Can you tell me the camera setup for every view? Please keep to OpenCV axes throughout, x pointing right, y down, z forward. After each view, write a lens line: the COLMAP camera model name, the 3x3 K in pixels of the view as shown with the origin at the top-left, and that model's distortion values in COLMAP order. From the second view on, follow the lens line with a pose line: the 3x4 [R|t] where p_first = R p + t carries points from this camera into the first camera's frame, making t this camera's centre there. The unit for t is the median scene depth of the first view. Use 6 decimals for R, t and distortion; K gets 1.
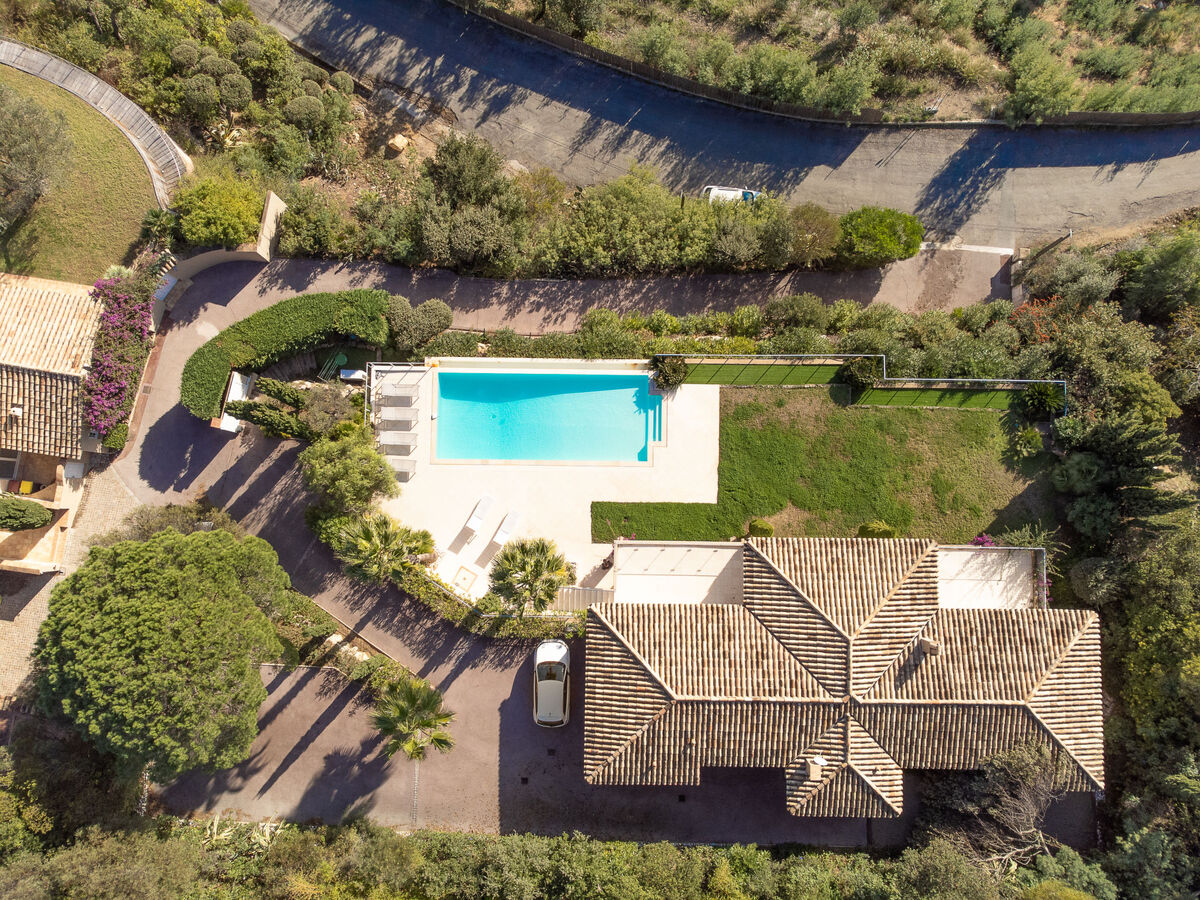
lens RADIAL K [[896.3, 0, 594.8], [0, 896.3, 462.1], [0, 0, 1]] dist [0.018754, 0.008816]
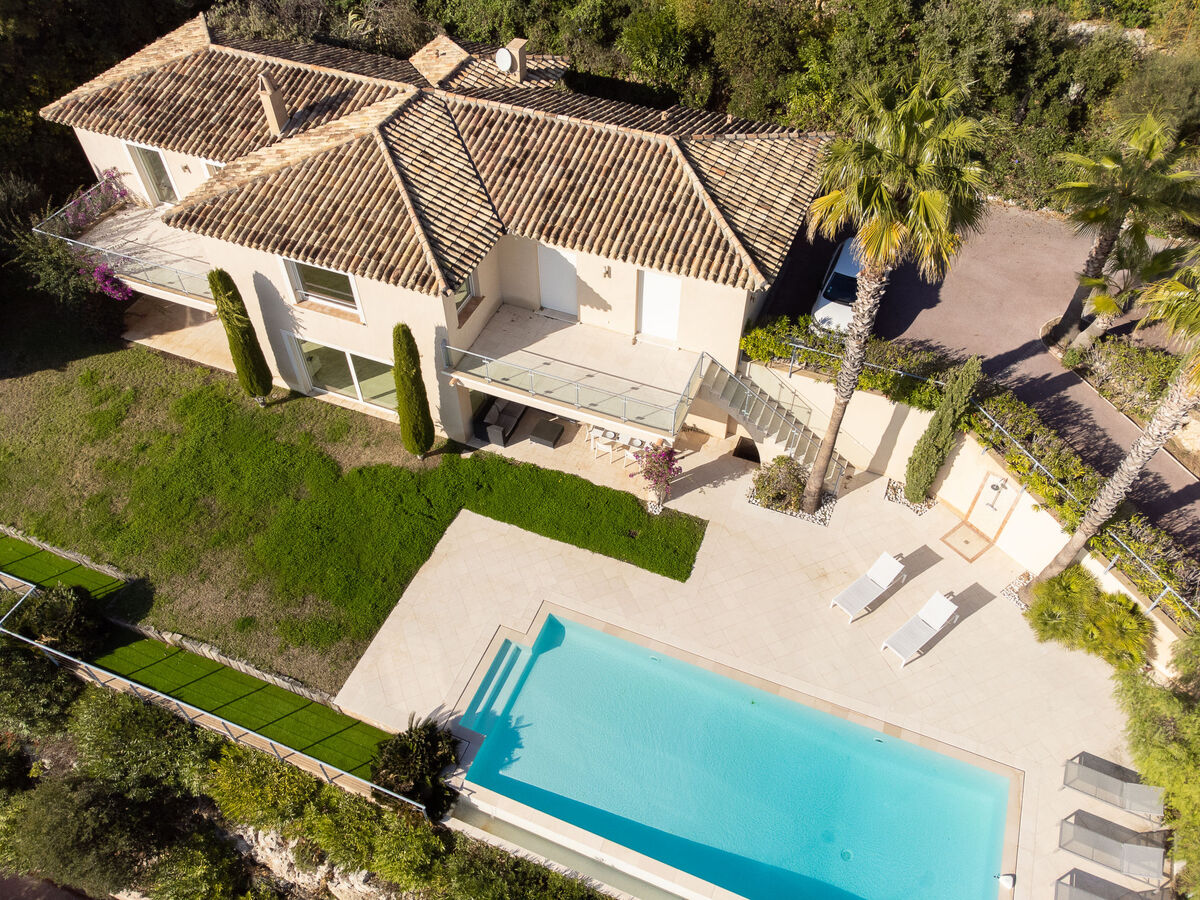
lens RADIAL K [[896.3, 0, 597.3], [0, 896.3, 448.0], [0, 0, 1]] dist [0.018754, 0.008816]
pose [[-0.930773, -0.269705, 0.246823, -0.071938], [0.365201, -0.654425, 0.662084, -0.298936], [-0.017040, 0.706390, 0.707617, 0.694475]]
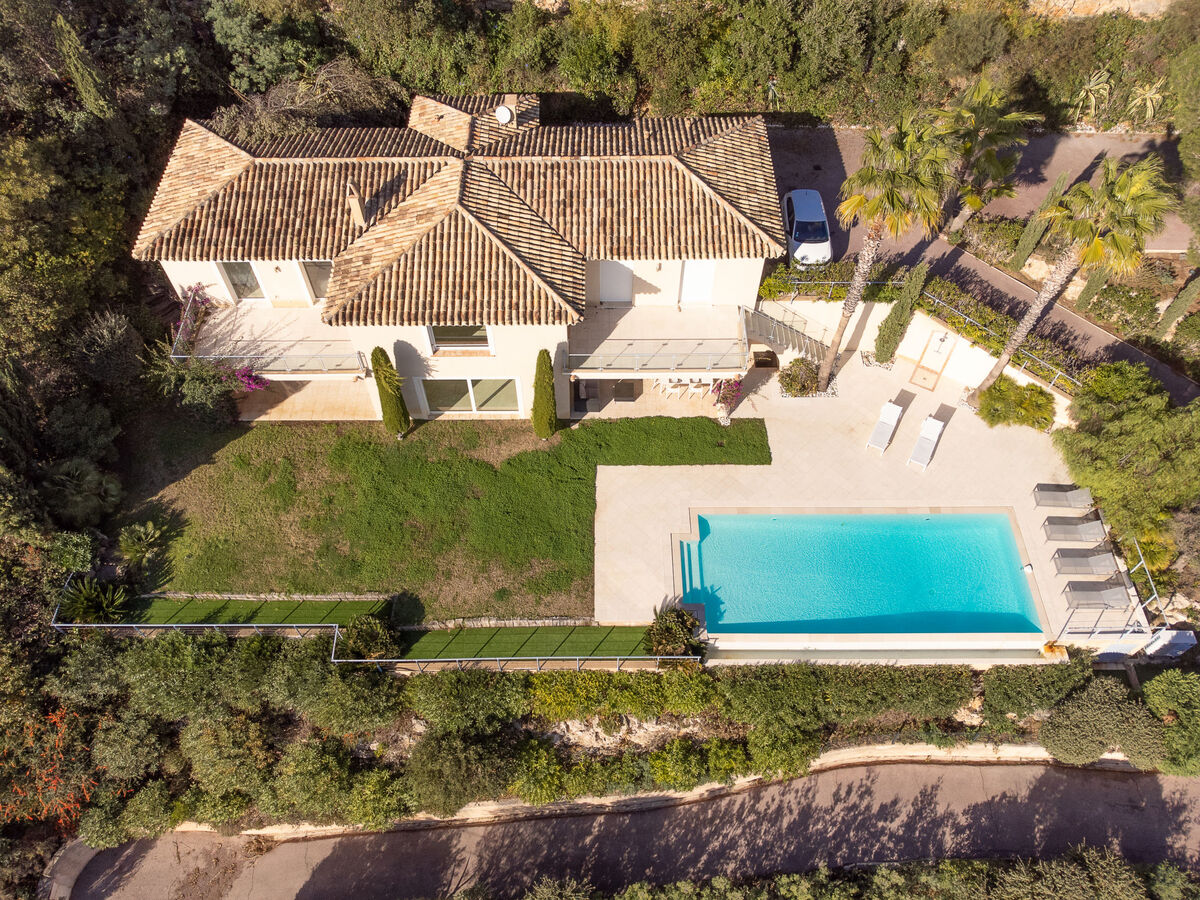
lens RADIAL K [[896.3, 0, 595.3], [0, 896.3, 444.7], [0, 0, 1]] dist [0.018754, 0.008816]
pose [[-0.999845, 0.015122, -0.009065, 0.168528], [-0.017497, -0.787729, 0.615773, -0.450190], [0.002171, 0.615836, 0.787872, 0.492948]]
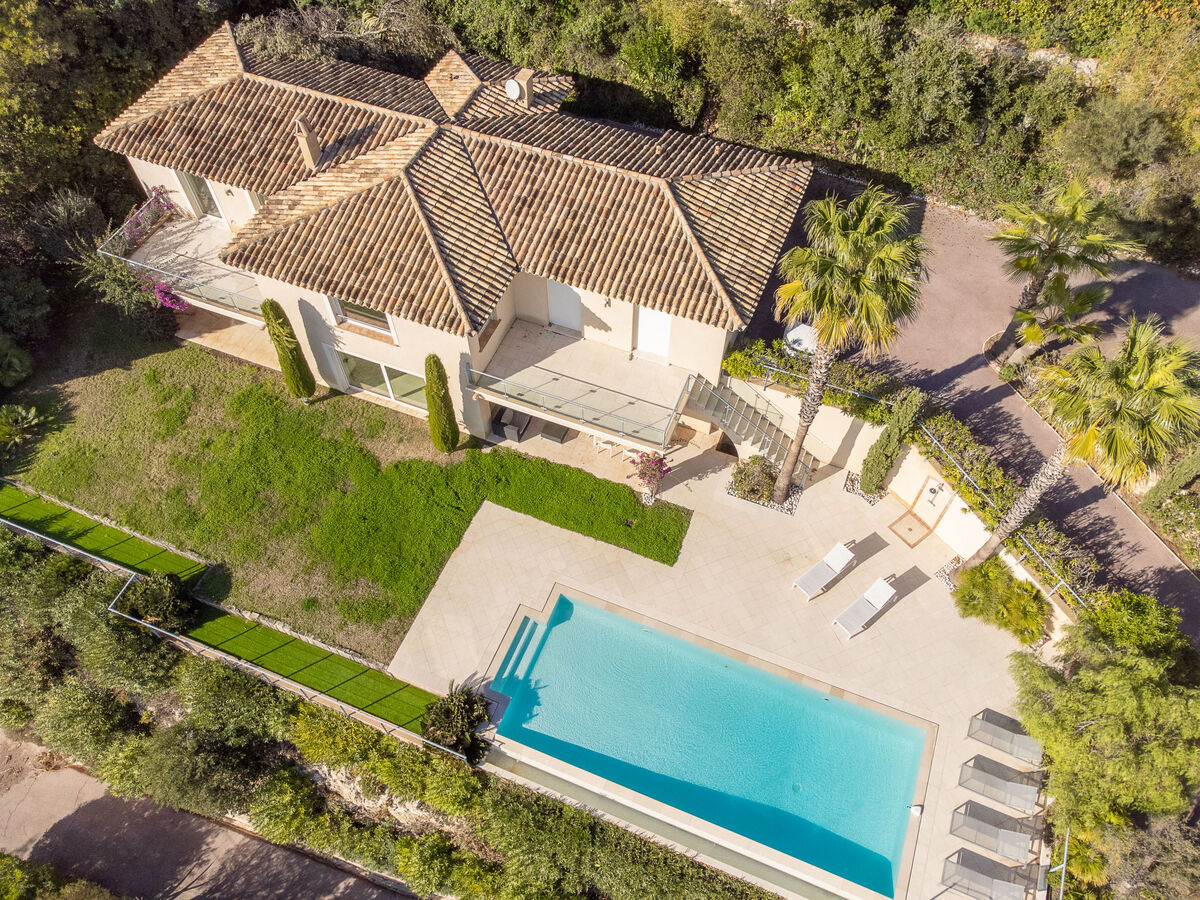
lens RADIAL K [[896.3, 0, 598.0], [0, 896.3, 446.1], [0, 0, 1]] dist [0.018754, 0.008816]
pose [[-0.932125, -0.295986, 0.208650, -0.068505], [0.361783, -0.735692, 0.572600, -0.302265], [-0.015979, 0.609221, 0.792840, 0.555584]]
